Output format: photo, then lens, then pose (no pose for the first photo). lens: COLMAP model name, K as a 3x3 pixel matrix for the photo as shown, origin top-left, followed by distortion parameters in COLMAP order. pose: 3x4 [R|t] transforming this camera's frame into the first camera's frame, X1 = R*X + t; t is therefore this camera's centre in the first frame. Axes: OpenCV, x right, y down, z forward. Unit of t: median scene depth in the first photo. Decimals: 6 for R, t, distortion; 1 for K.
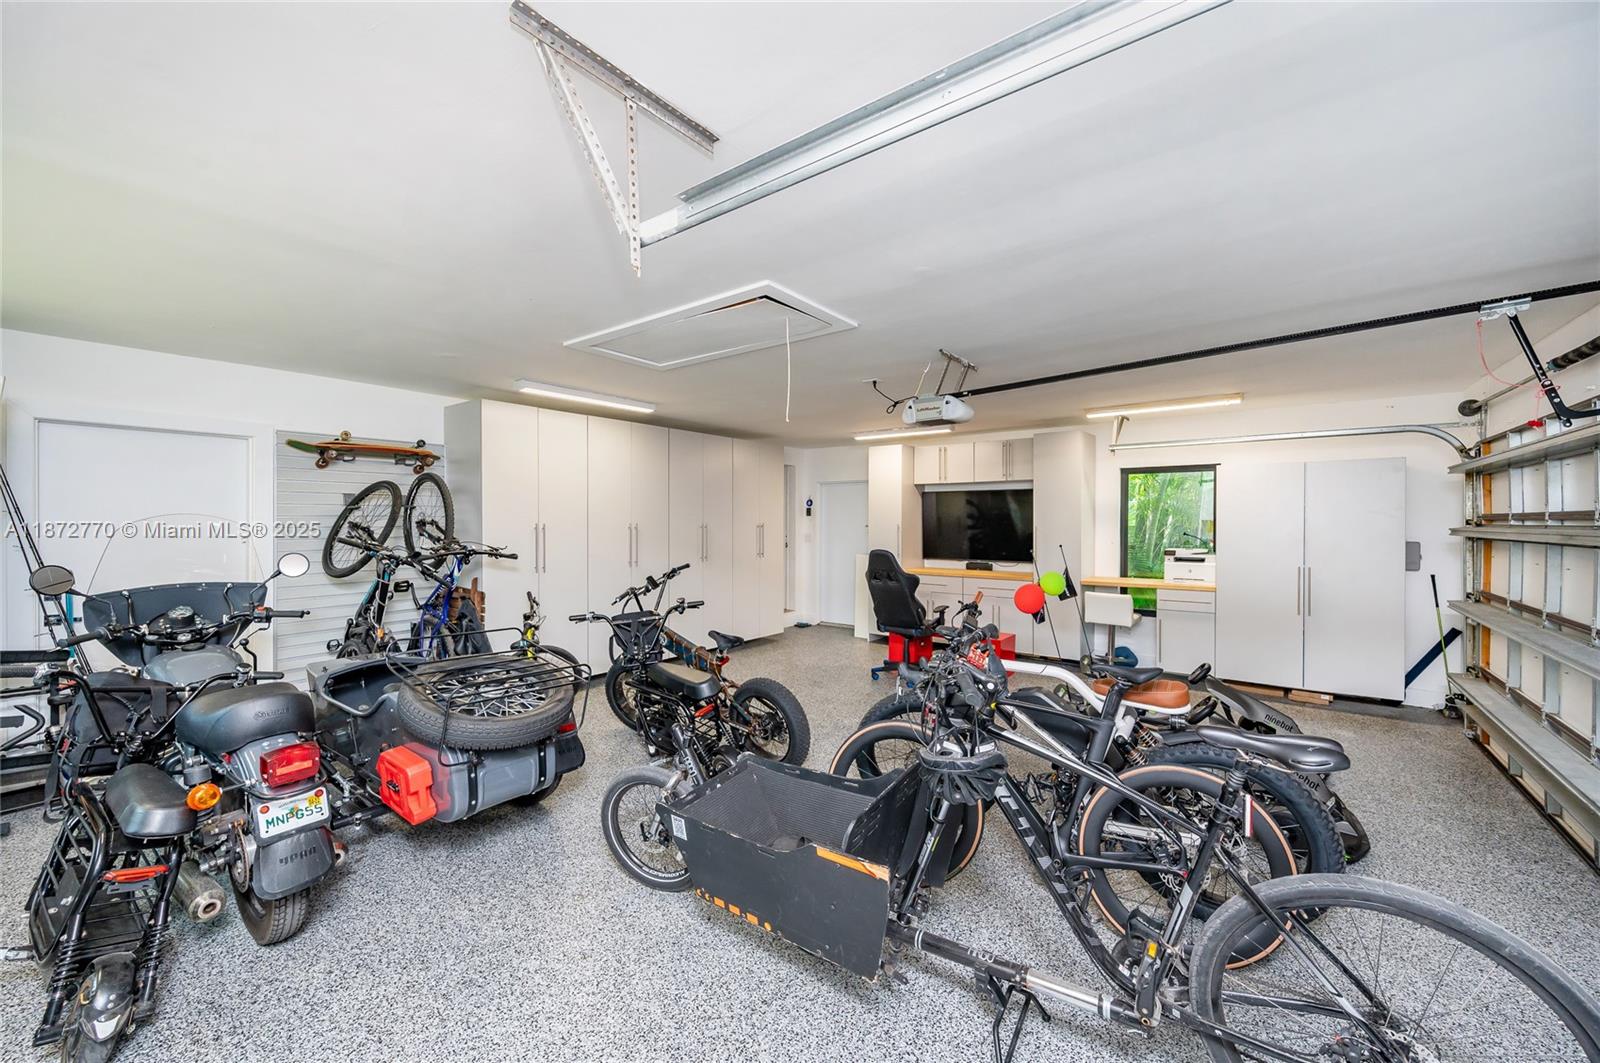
lens RADIAL K [[627.7, 0, 759.7], [0, 627.7, 525.1], [0, 0, 1]] dist [-0.000734, -0.000051]
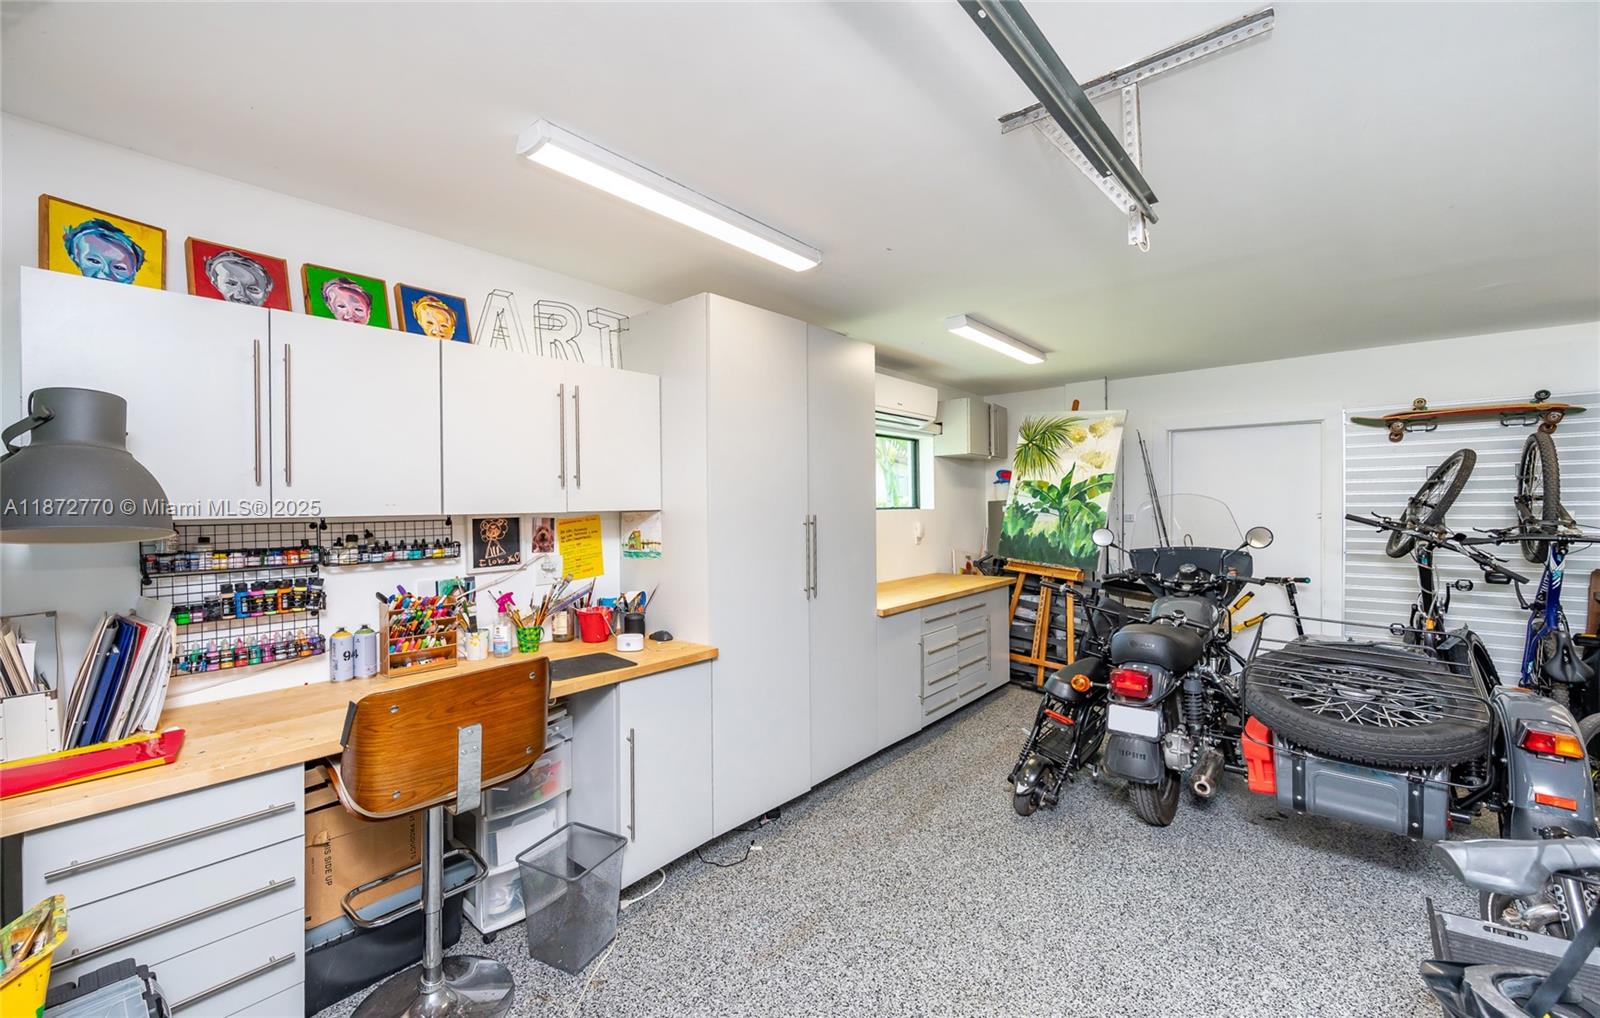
lens RADIAL K [[644.8, 0, 866.0], [0, 644.8, 502.3], [0, 0, 1]] dist [-0.000382, -0.000057]
pose [[0.034891, 0.000179, -0.999391, 0.412495], [0.004469, 0.999990, 0.000335, -0.004301], [0.999381, -0.004478, 0.034890, 0.272106]]
